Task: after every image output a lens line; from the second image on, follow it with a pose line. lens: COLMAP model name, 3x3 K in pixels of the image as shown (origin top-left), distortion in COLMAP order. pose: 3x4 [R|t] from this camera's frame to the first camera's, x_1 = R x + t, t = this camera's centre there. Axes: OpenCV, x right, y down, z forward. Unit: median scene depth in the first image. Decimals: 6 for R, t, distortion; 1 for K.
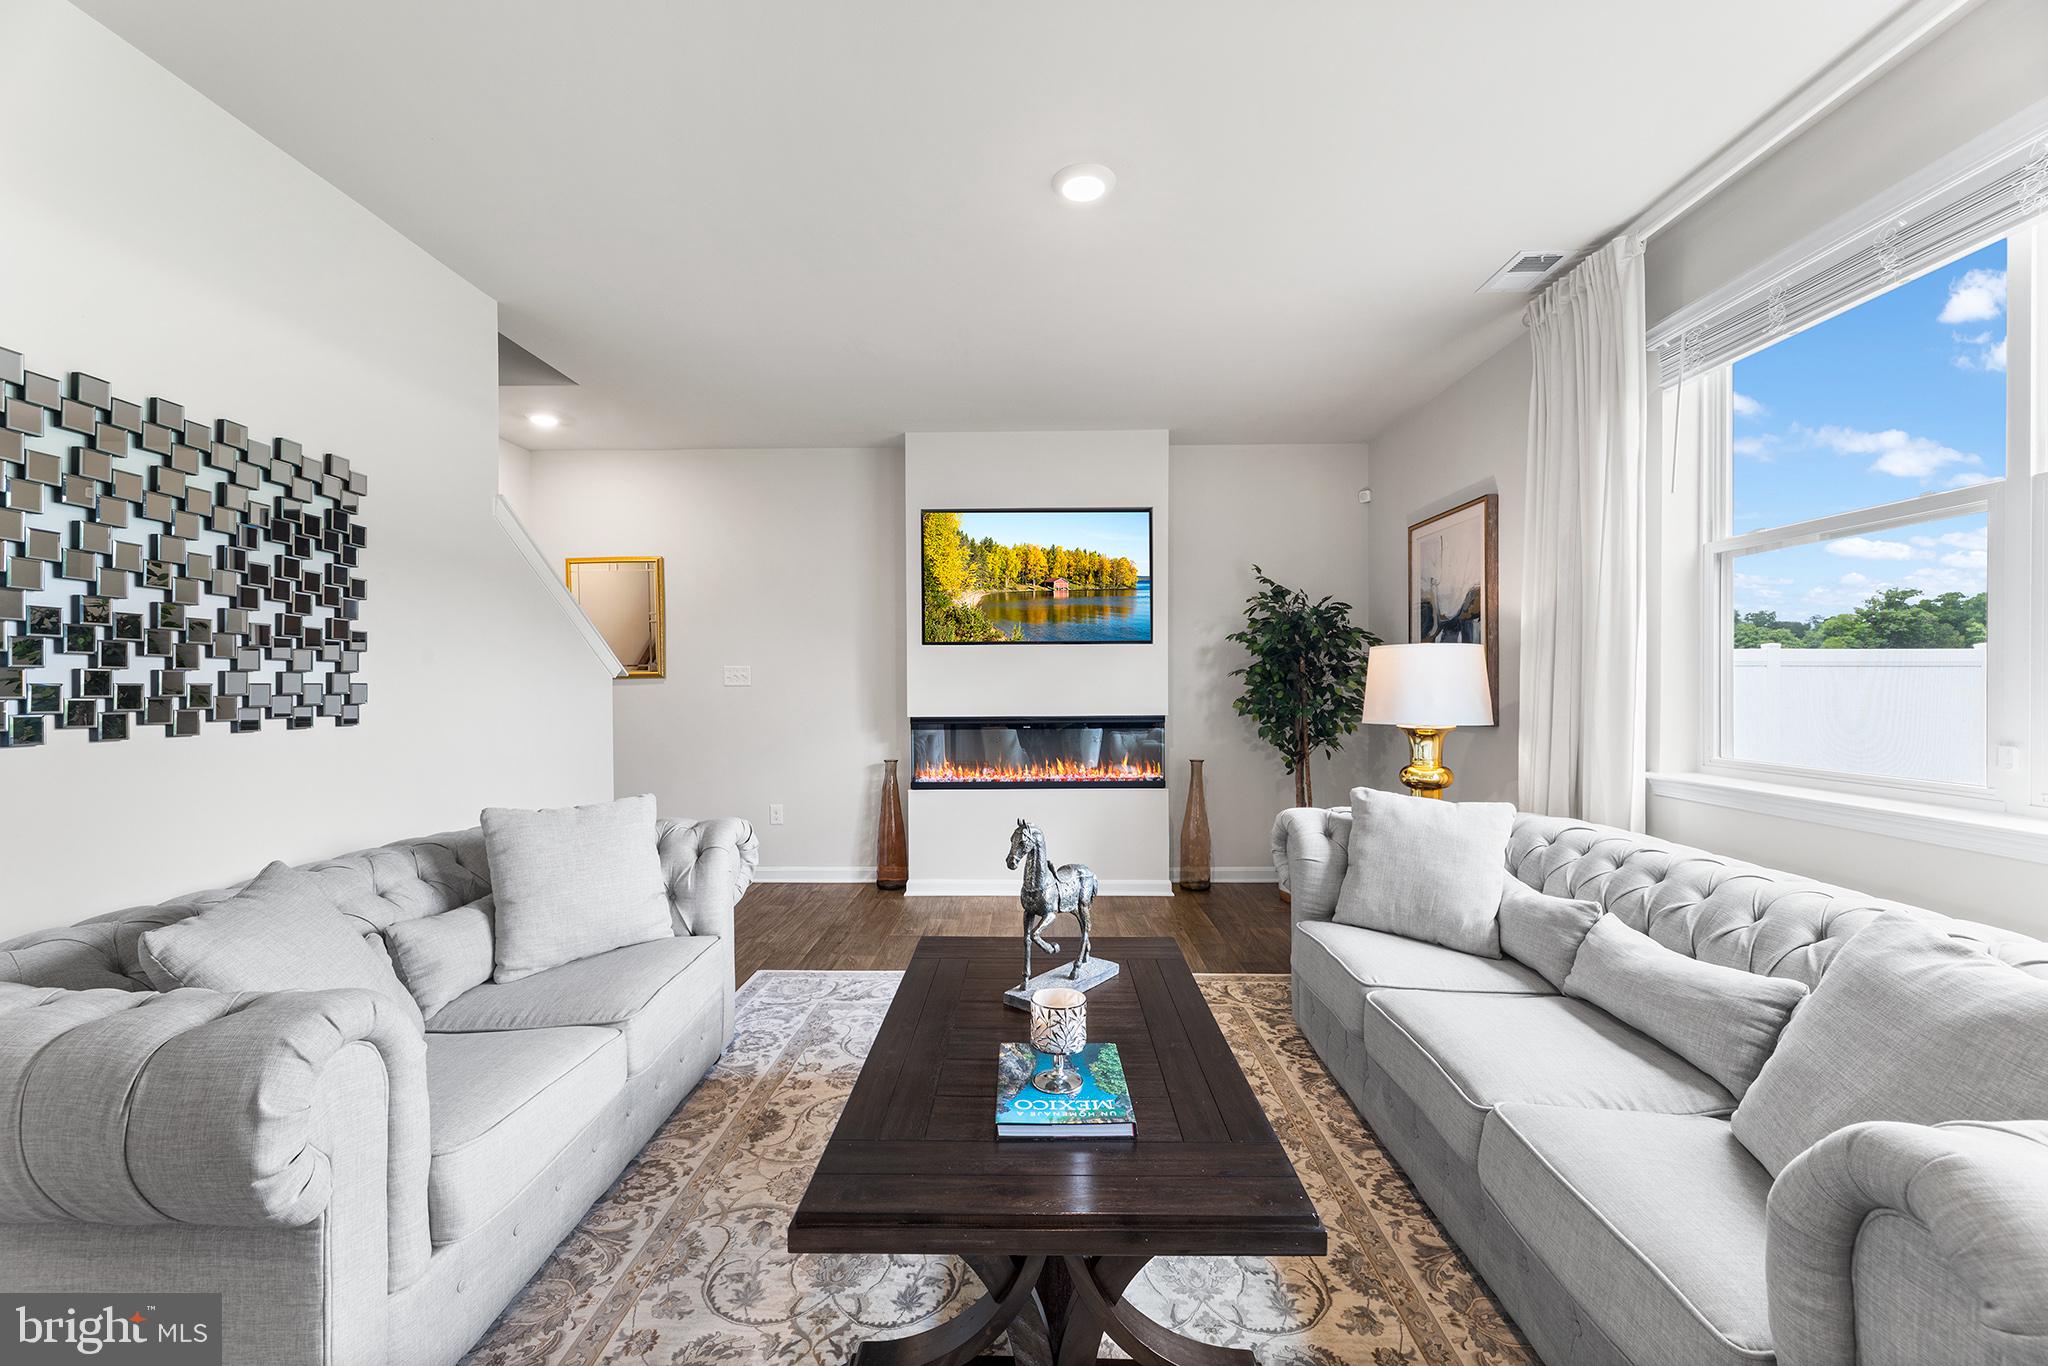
lens RADIAL K [[828.1, 0, 1021.5], [0, 828.1, 689.7], [0, 0, 1]] dist [-0.000598, 0.000000]
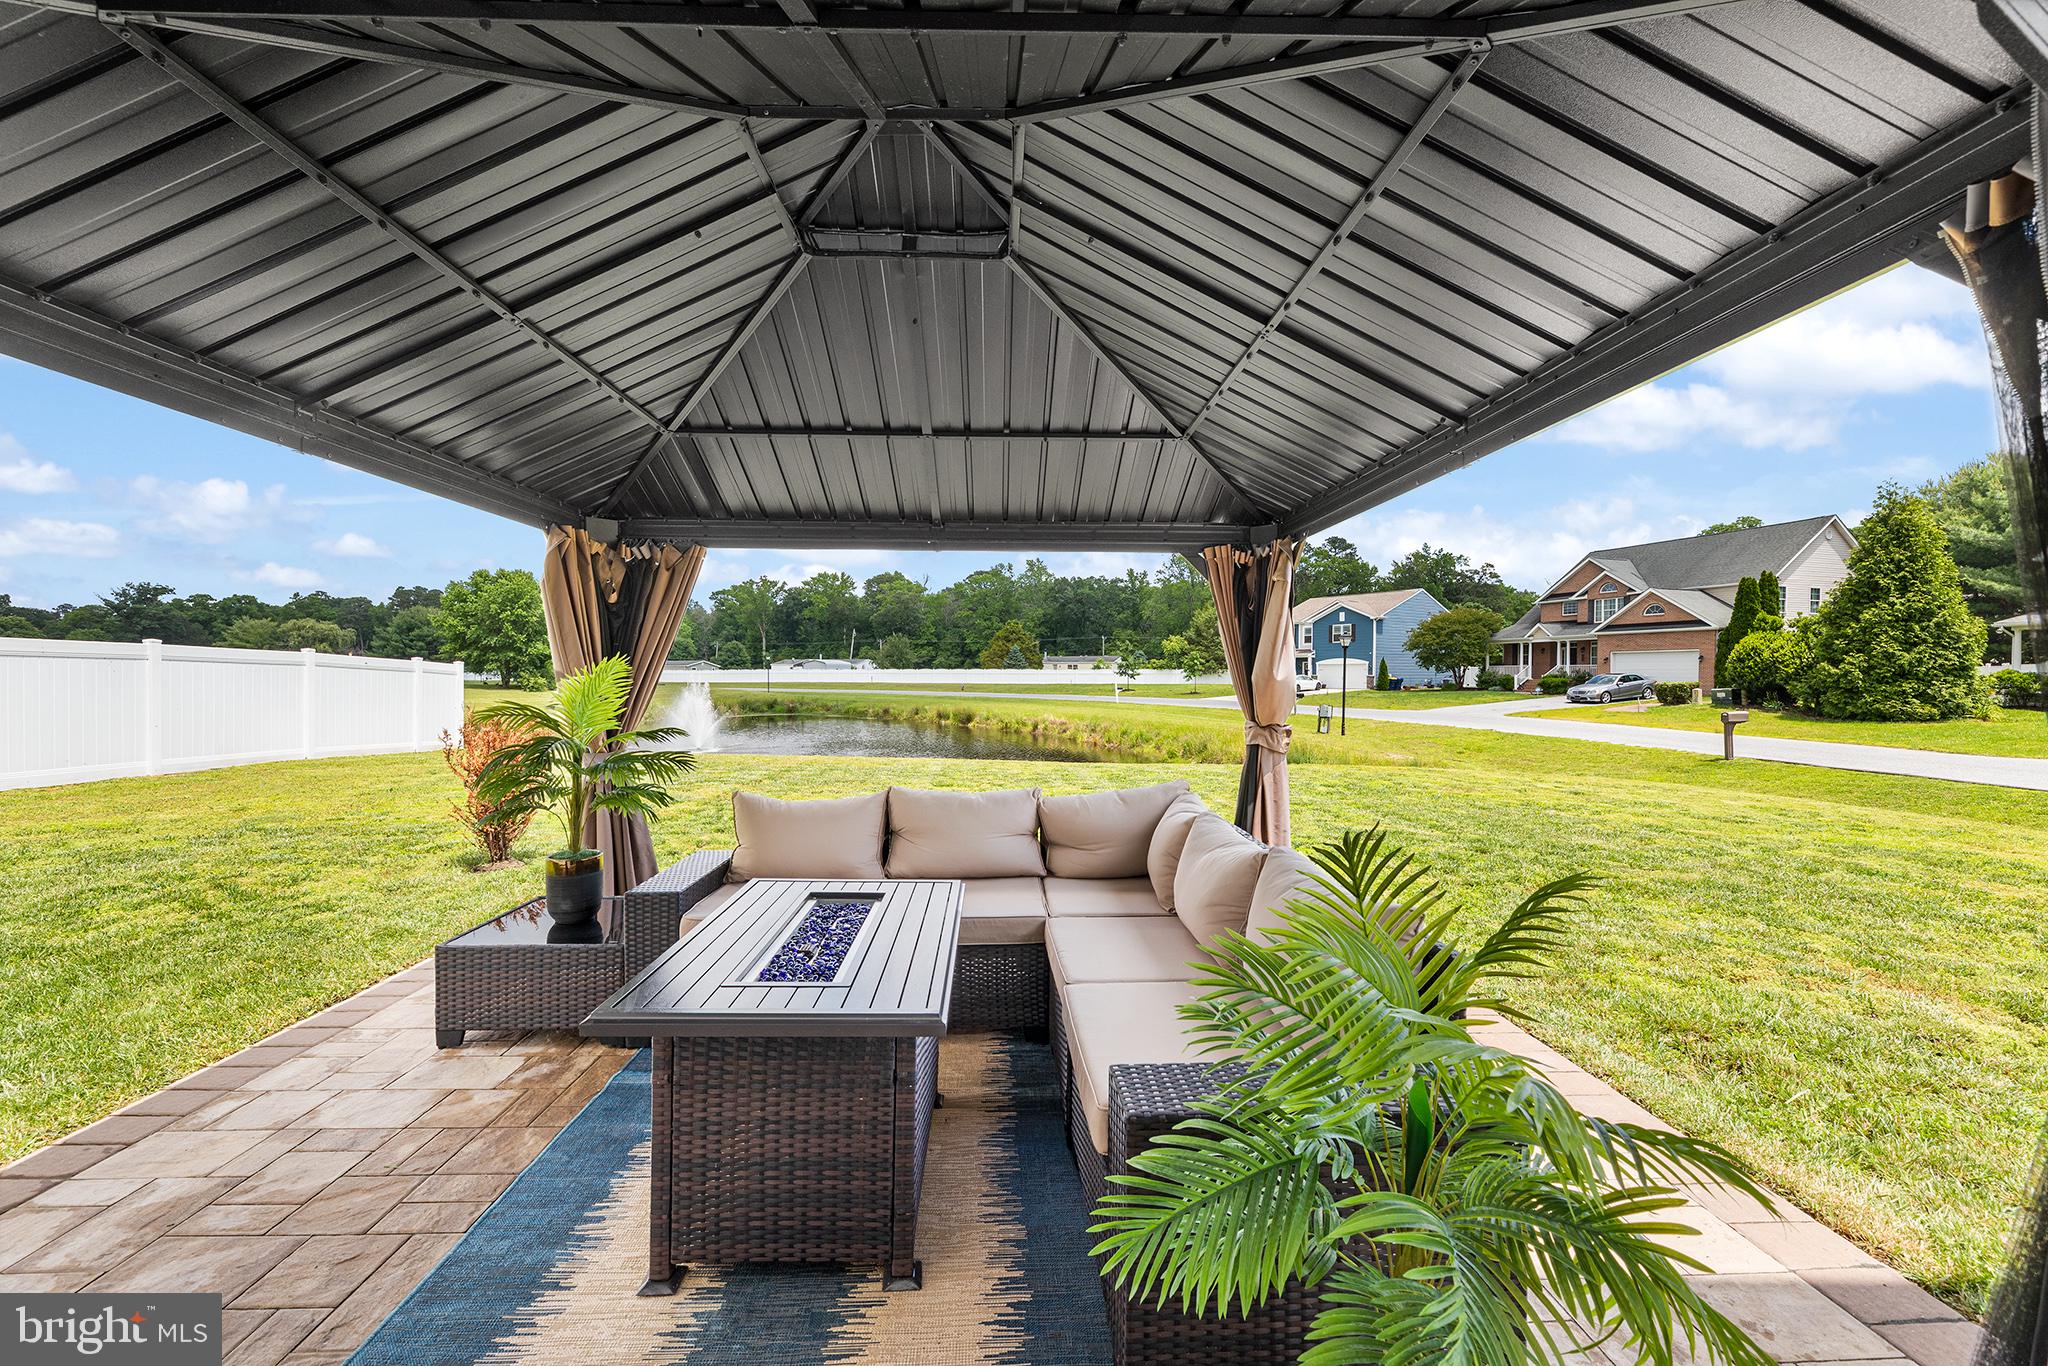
lens RADIAL K [[814.5, 0, 1025.0], [0, 814.5, 691.0], [0, 0, 1]] dist [0.000537, 0.000070]
pose [[-0.052529, -0.013254, 0.998531, 0.440546], [0.006576, 0.999886, 0.013618, 0.022031], [-0.998598, 0.007282, -0.052436, -0.331747]]
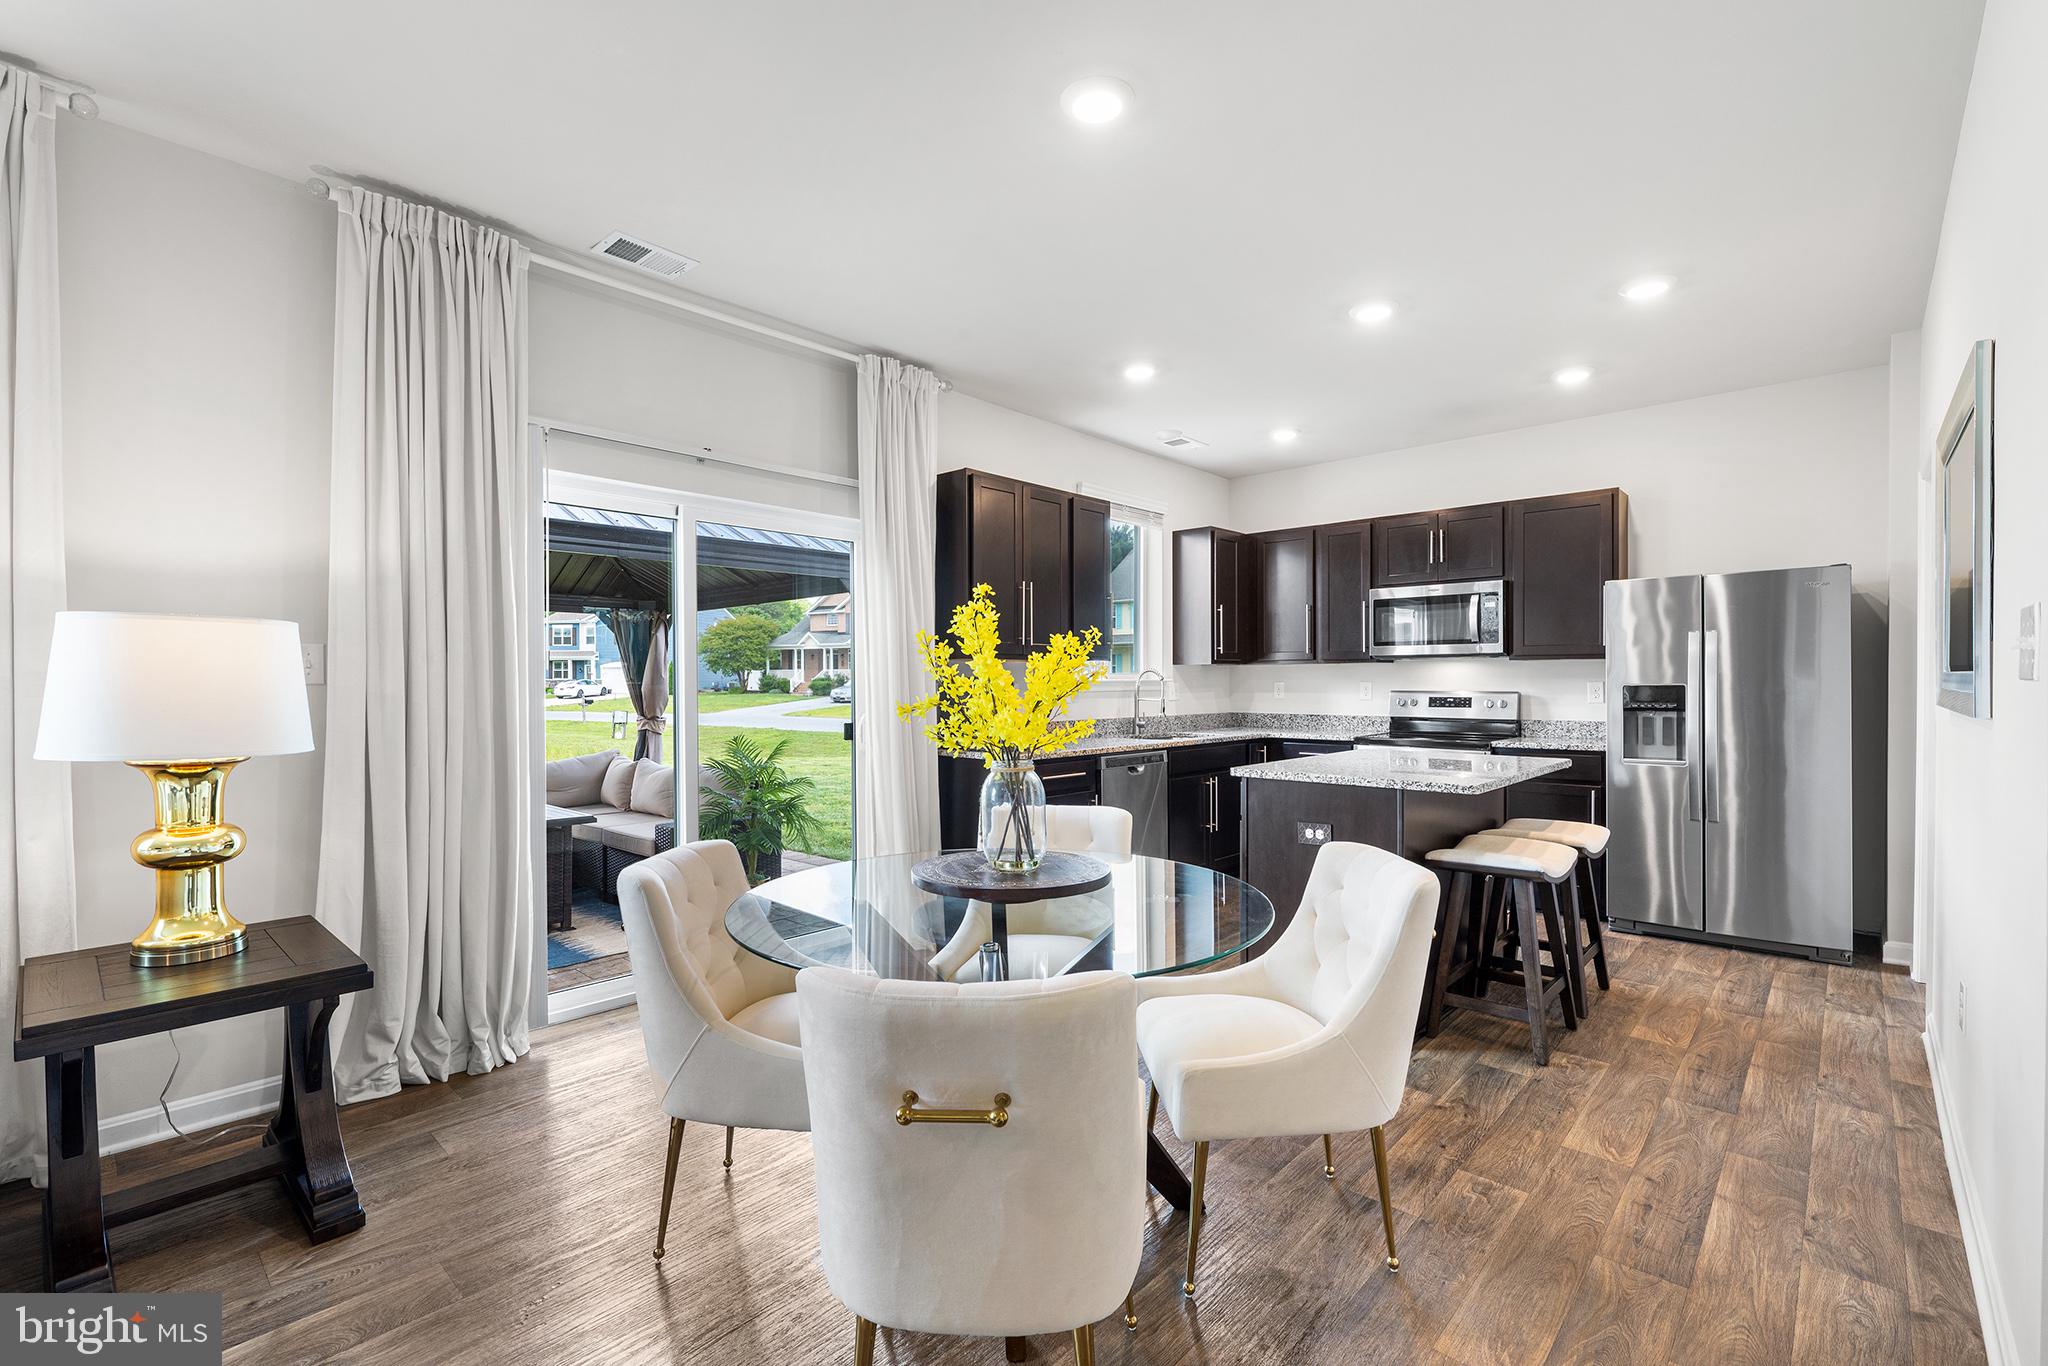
lens RADIAL K [[897.7, 0, 1027.4], [0, 897.7, 690.0], [0, 0, 1]] dist [-0.006419, -0.000625]
pose [[-0.751444, -0.001287, 0.659796, -0.283880], [0.012428, 0.999793, 0.016104, 0.003109], [-0.659680, 0.020301, -0.751272, 0.131590]]
